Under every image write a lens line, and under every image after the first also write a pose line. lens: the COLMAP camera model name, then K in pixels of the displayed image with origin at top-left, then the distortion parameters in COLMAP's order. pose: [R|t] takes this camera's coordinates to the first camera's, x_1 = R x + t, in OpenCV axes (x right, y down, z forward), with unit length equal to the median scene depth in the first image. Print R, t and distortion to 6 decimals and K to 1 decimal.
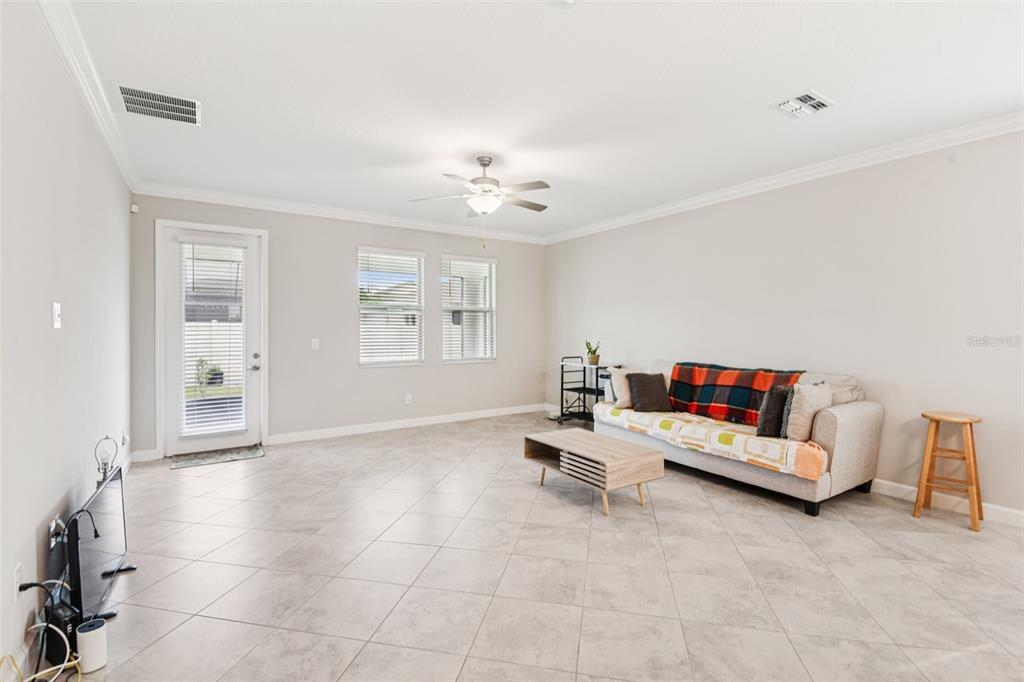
lens RADIAL K [[469.6, 0, 508.0], [0, 469.6, 329.6], [0, 0, 1]] dist [0.067636, -0.040387]
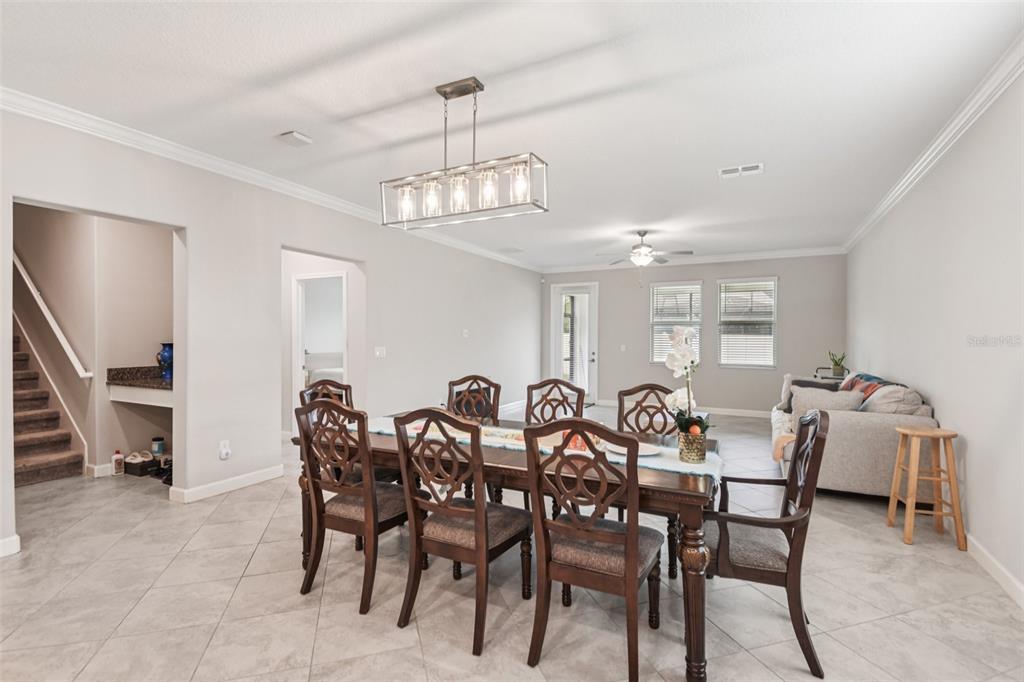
lens RADIAL K [[469.6, 0, 508.0], [0, 469.6, 329.6], [0, 0, 1]] dist [0.067636, -0.040387]
pose [[0.478168, -0.009819, -0.878213, 0.946681], [-0.008343, 0.999842, -0.015722, -0.003461], [0.878229, 0.014845, 0.478011, -0.120523]]
